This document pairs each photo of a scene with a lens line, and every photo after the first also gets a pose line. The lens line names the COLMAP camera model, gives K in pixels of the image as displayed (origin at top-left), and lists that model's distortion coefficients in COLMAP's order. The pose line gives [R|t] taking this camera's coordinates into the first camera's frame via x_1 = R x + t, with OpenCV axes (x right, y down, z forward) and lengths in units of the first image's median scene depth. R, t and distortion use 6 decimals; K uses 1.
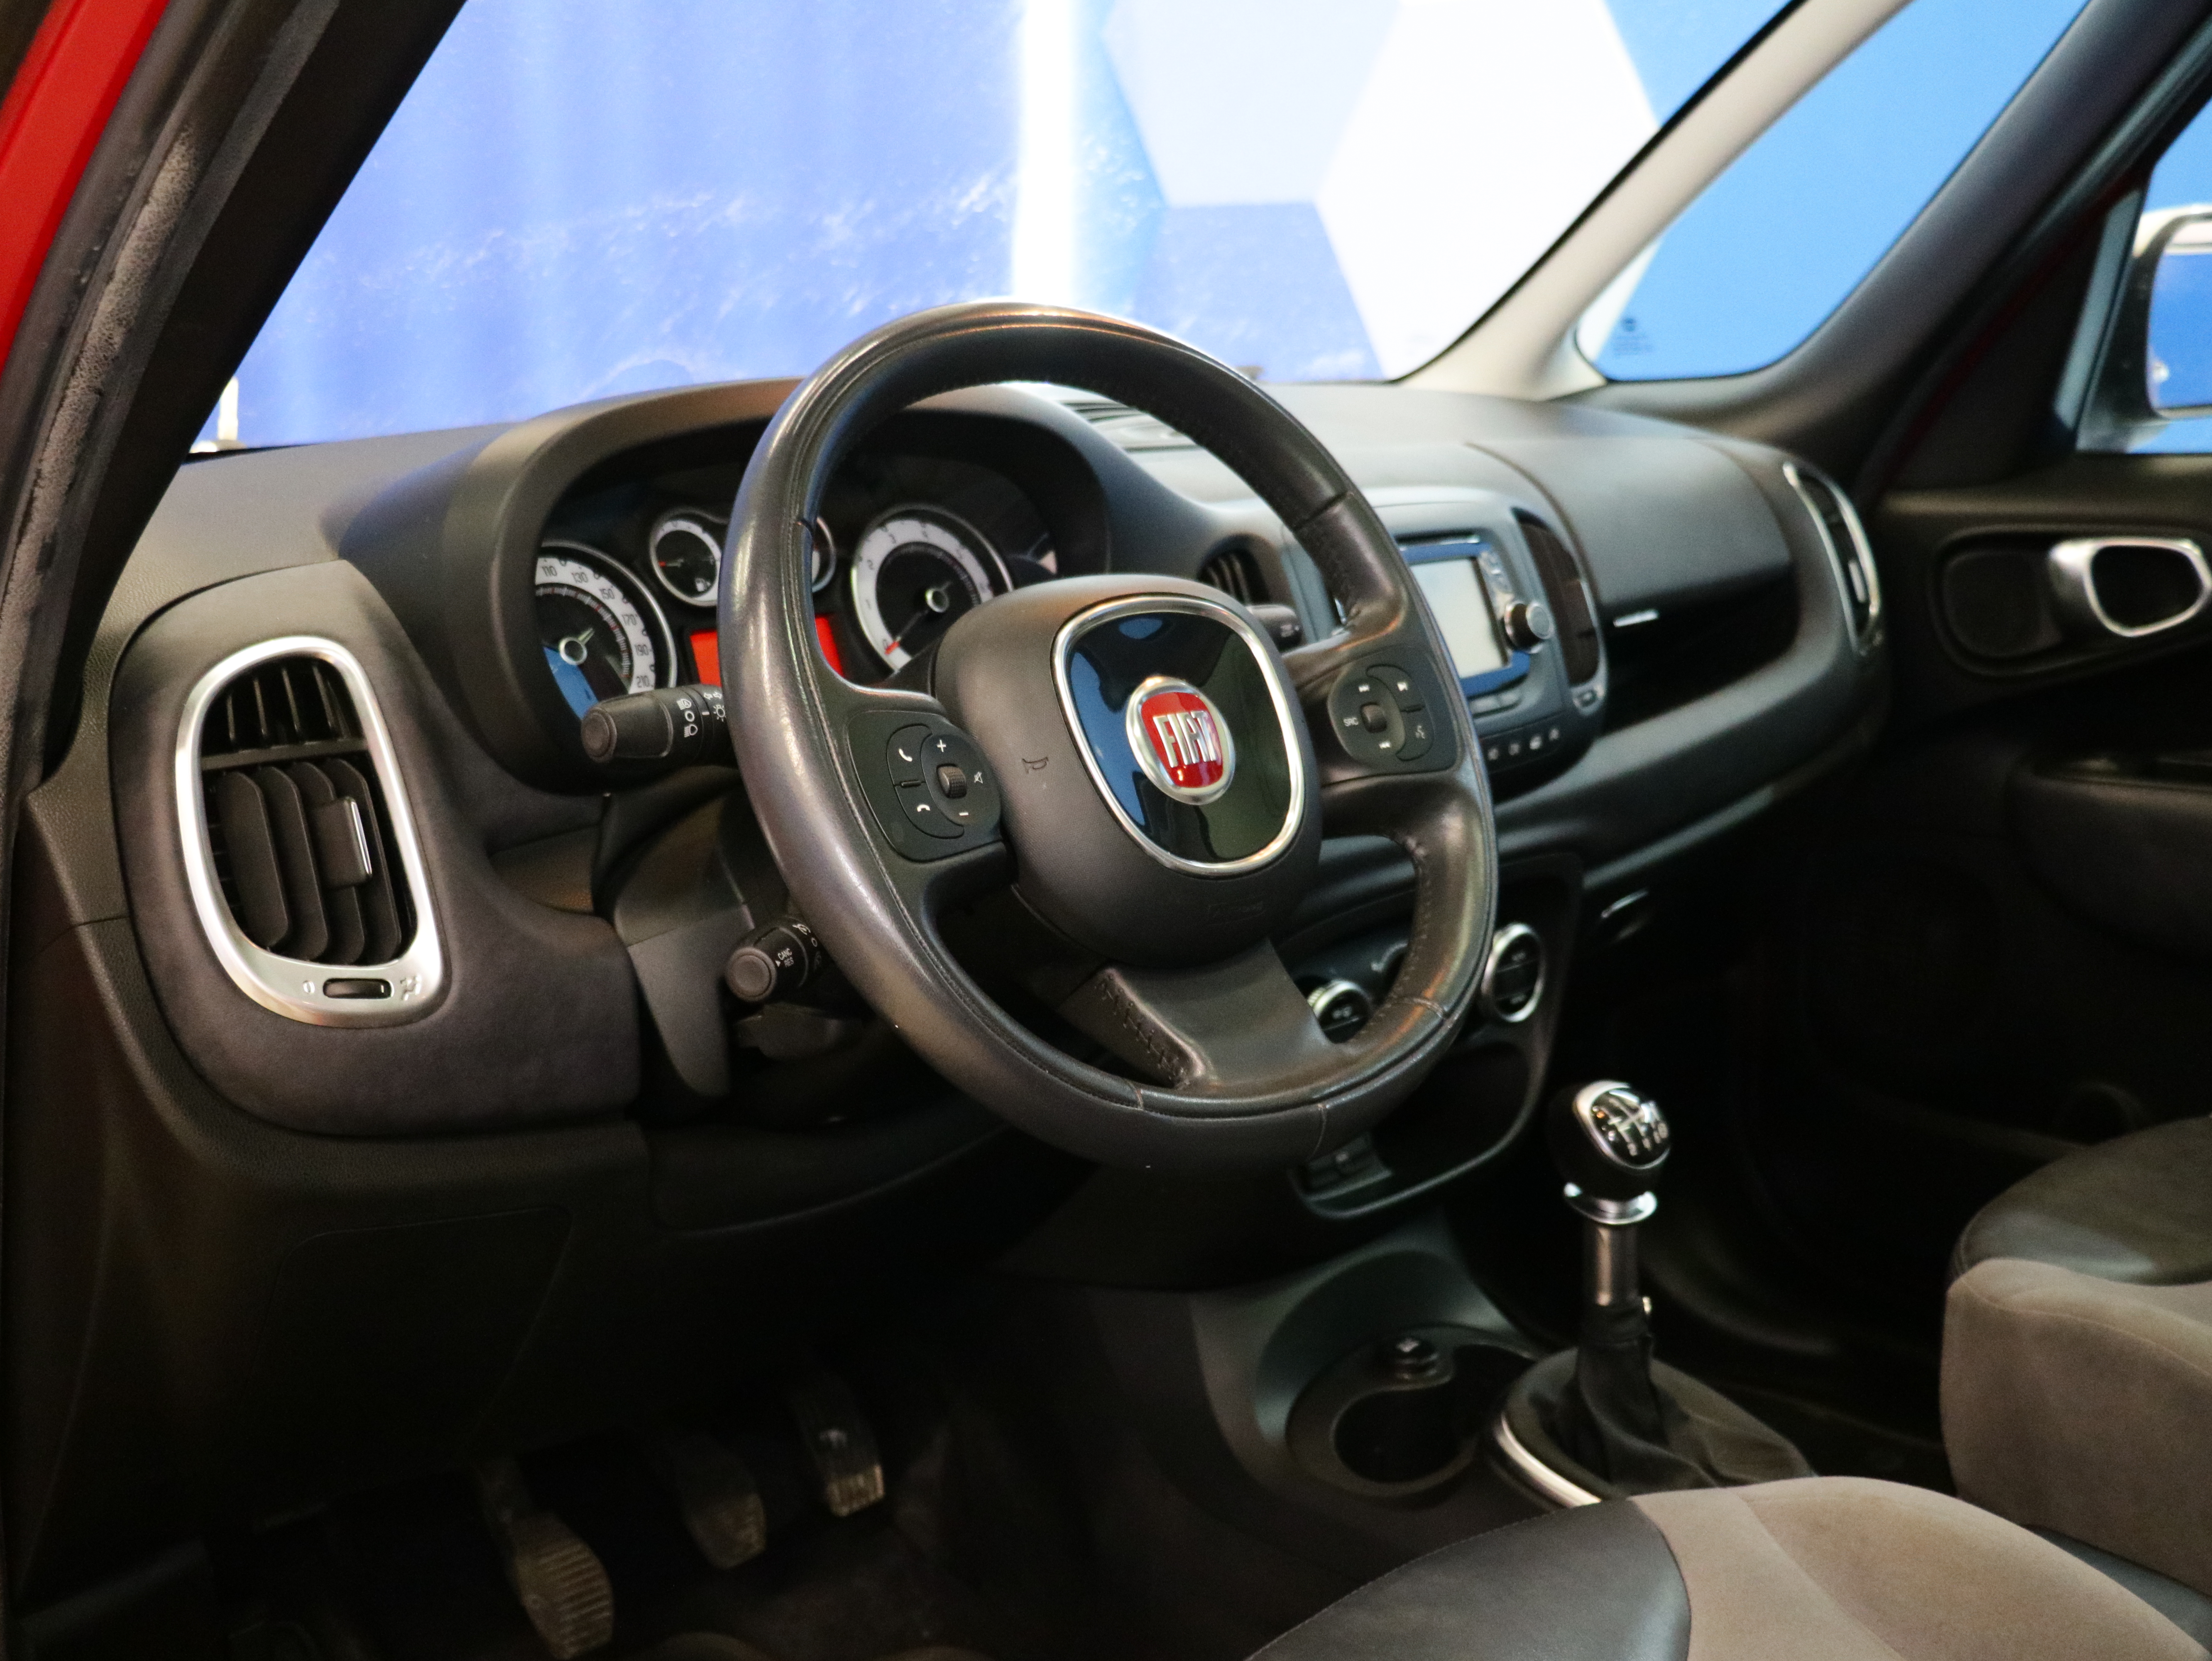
lens RADIAL K [[2319.3, 0, 1085.9], [0, 2319.3, 836.3], [0, 0, 1]] dist [-0.010106, 0.000000]
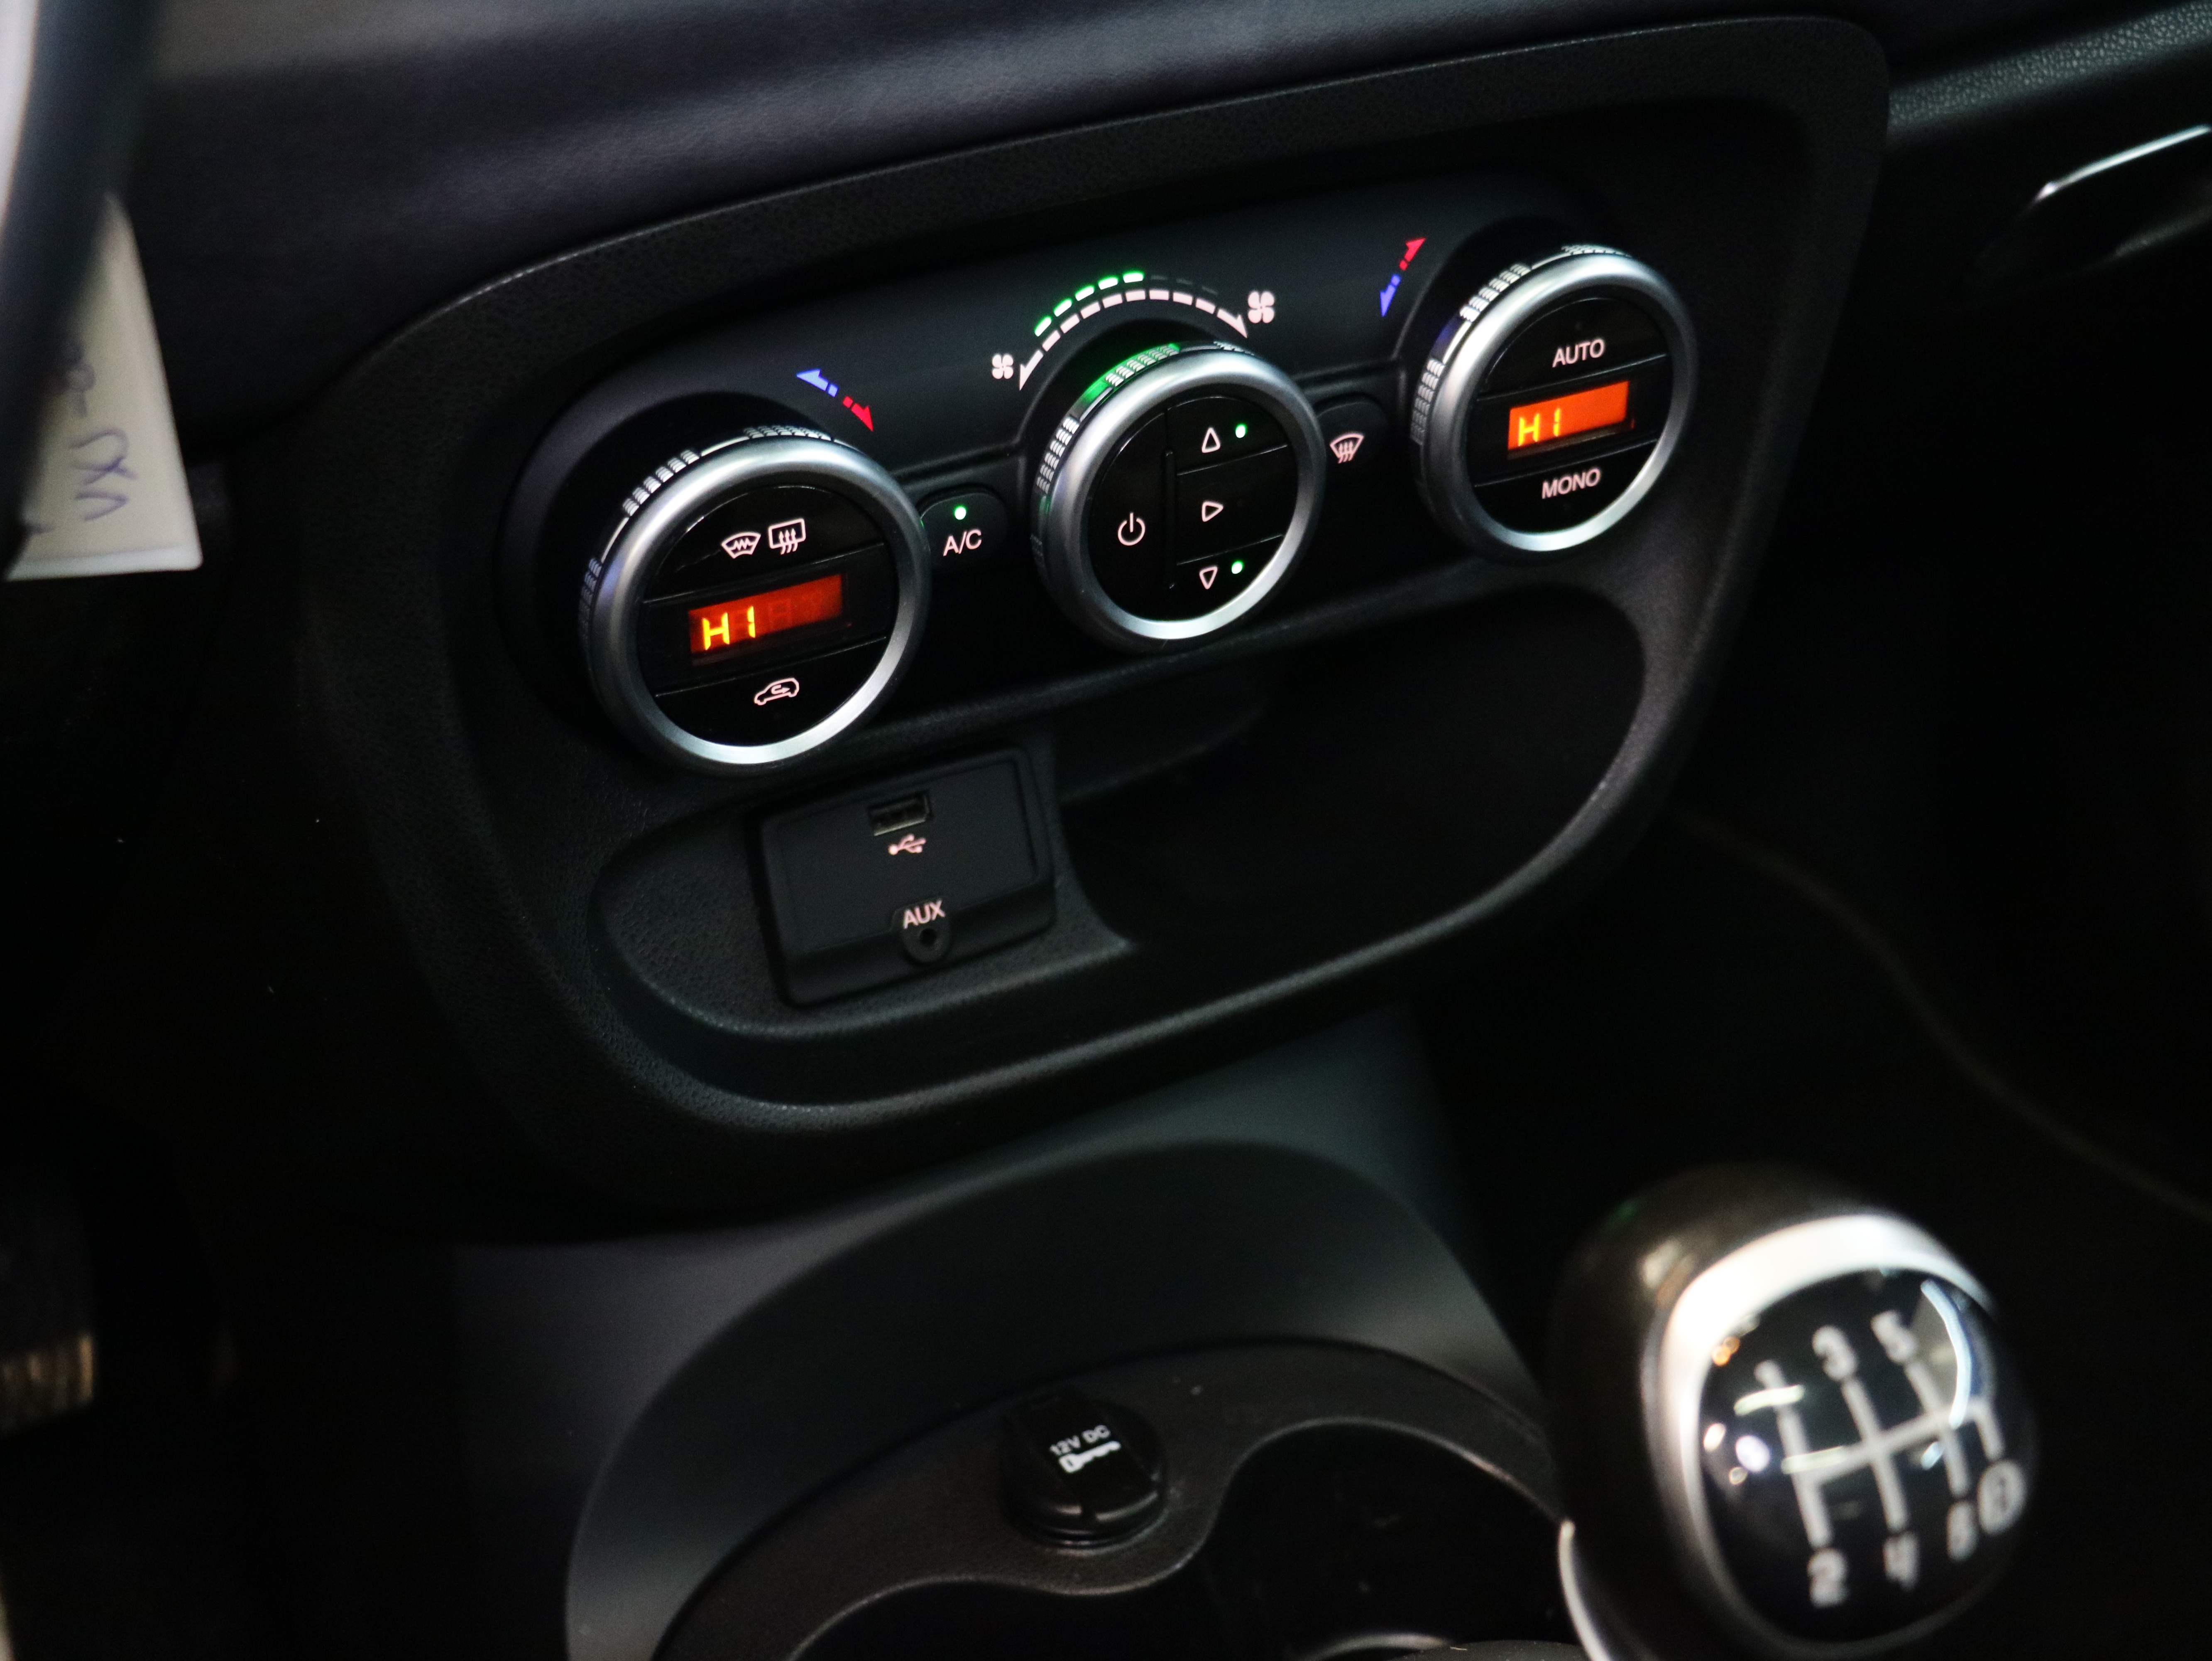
lens RADIAL K [[3214.3, 0, 1097.4], [0, 3214.3, 836.3], [0, 0, 1]] dist [0.009245, 0.000000]
pose [[0.966701, 0.135721, -0.216952, 0.246166], [-0.060121, 0.944498, 0.322970, -0.023734], [0.248745, -0.299172, 0.921207, 0.619924]]
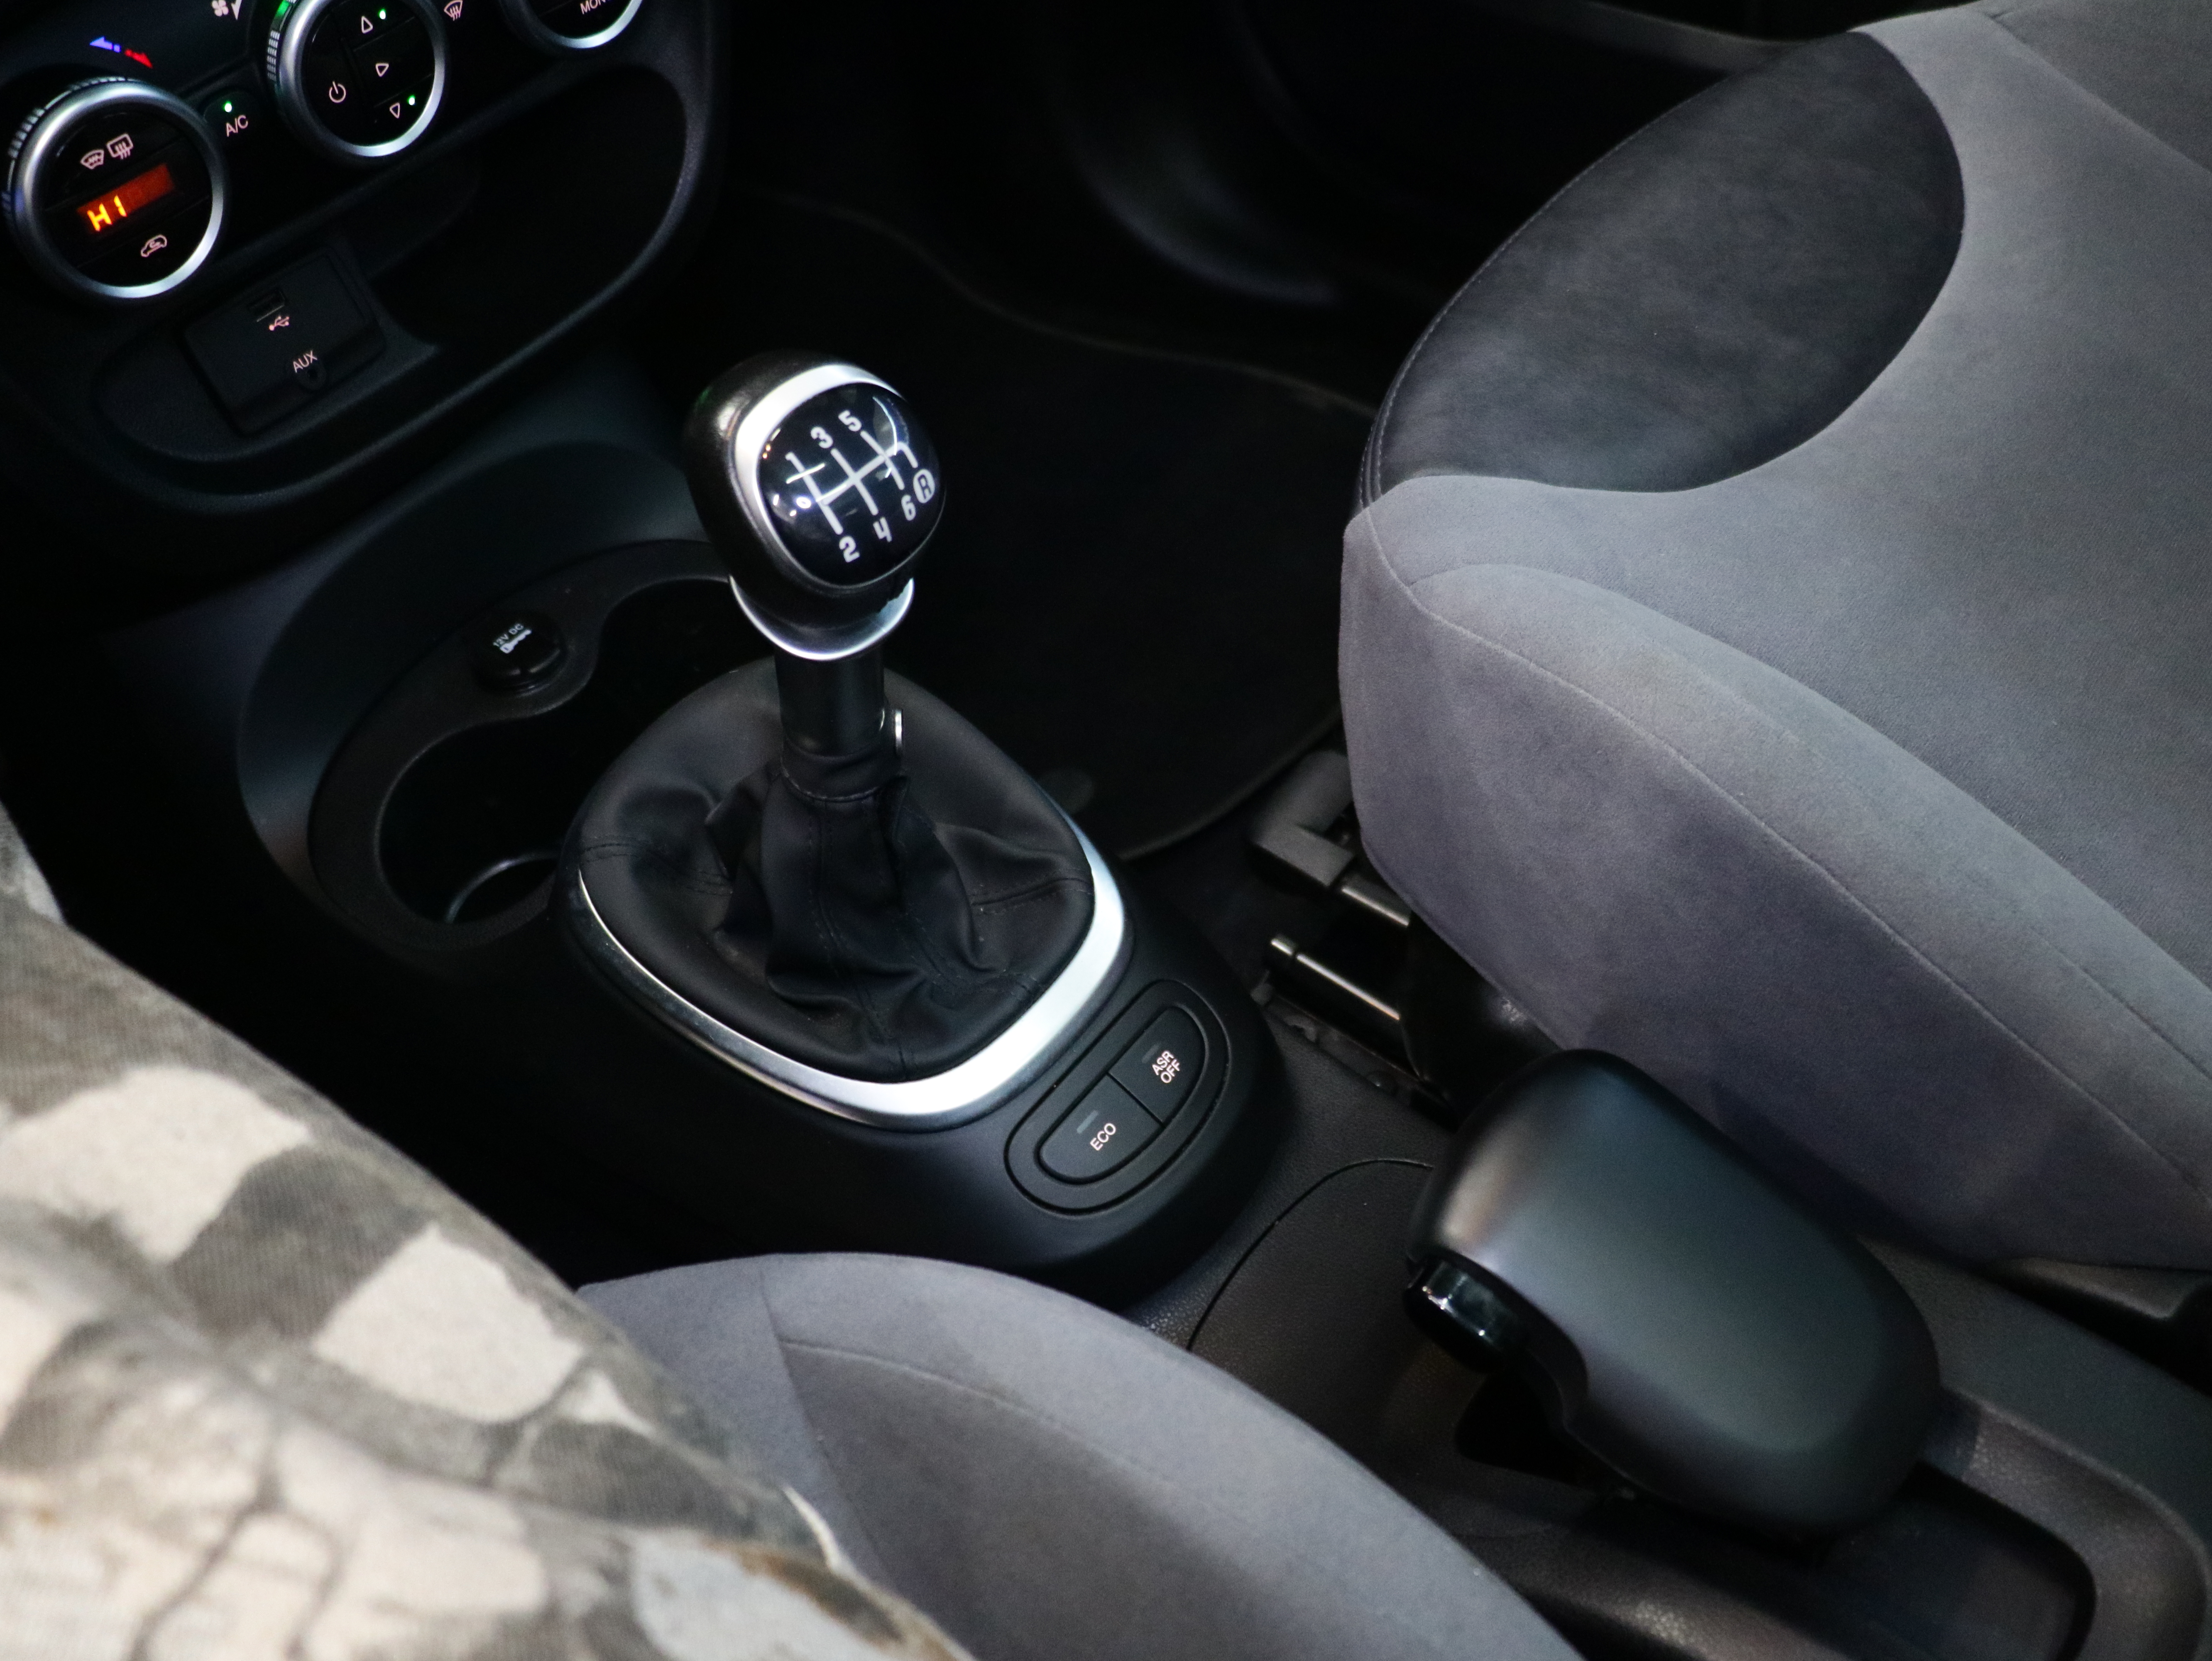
lens RADIAL K [[1962.0, 0, 1089.1], [0, 1962.0, 827.8], [0, 0, 1]] dist [-0.016913, 0.008874]
pose [[0.990505, -0.131937, 0.038625, 0.278613], [0.084780, 0.807408, 0.583871, -0.030532], [-0.108220, -0.575053, 0.810927, 0.567830]]
